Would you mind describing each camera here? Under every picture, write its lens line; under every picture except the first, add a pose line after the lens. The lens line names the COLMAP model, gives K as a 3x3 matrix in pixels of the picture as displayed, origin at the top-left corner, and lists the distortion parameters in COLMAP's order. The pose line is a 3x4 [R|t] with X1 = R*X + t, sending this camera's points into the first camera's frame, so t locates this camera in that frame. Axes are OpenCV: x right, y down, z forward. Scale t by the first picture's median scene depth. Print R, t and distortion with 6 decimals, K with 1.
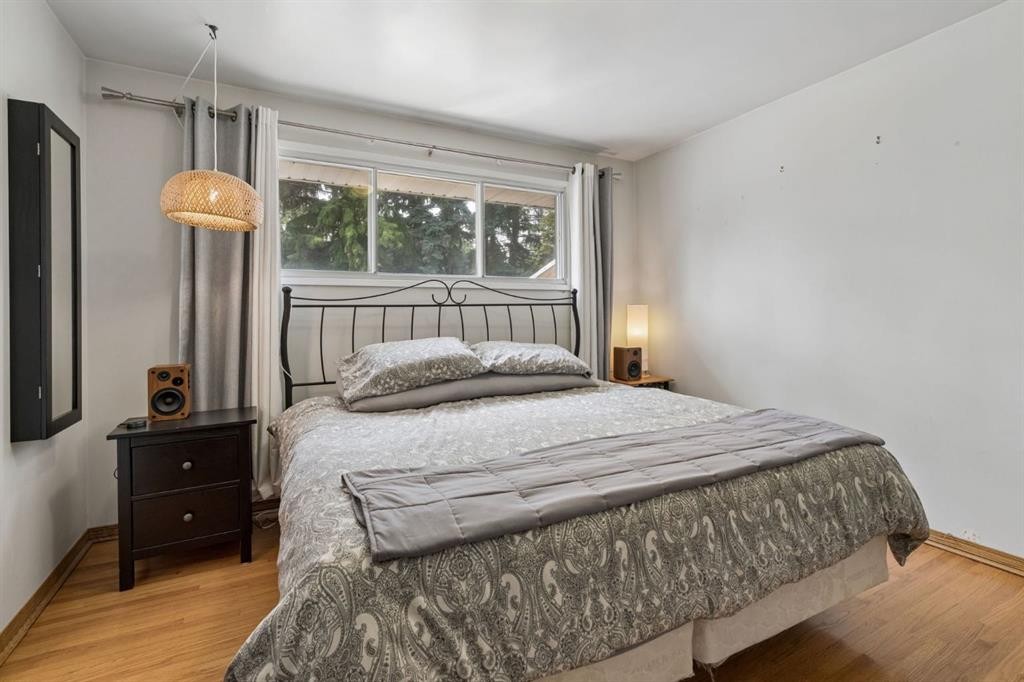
lens RADIAL K [[466.5, 0, 512.4], [0, 466.5, 322.6], [0, 0, 1]] dist [-0.010488, -0.000023]
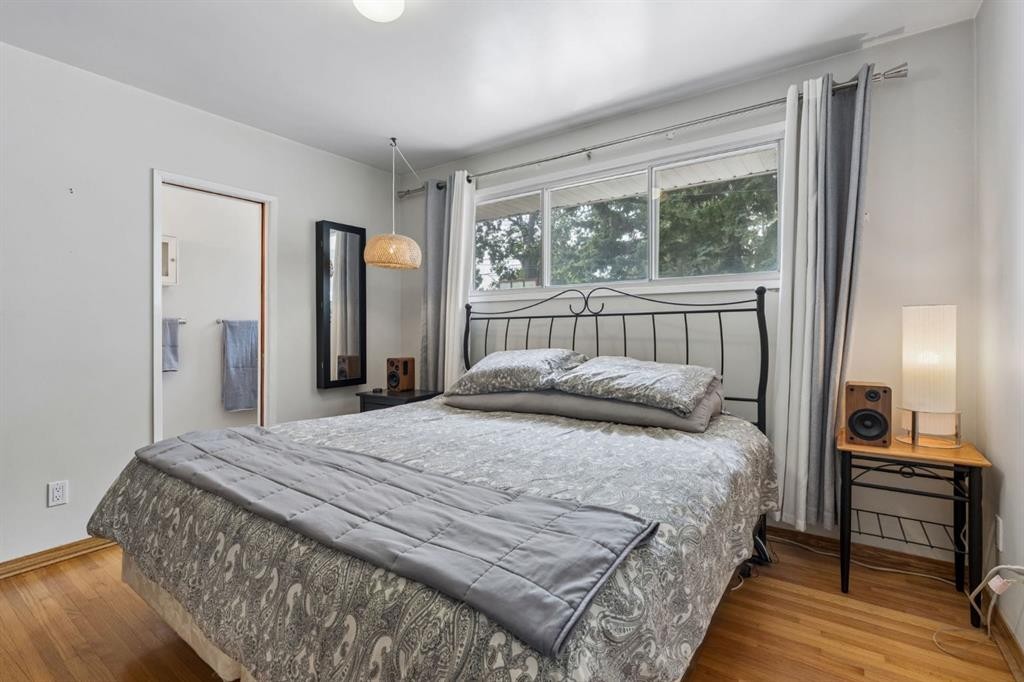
lens RADIAL K [[467.1, 0, 512.5], [0, 467.1, 333.7], [0, 0, 1]] dist [-0.003234, -0.000098]
pose [[0.465383, 0.018758, -0.884910, 0.672429], [-0.008410, 0.999824, 0.016771, -0.015802], [0.885069, -0.000363, 0.465459, 0.458530]]
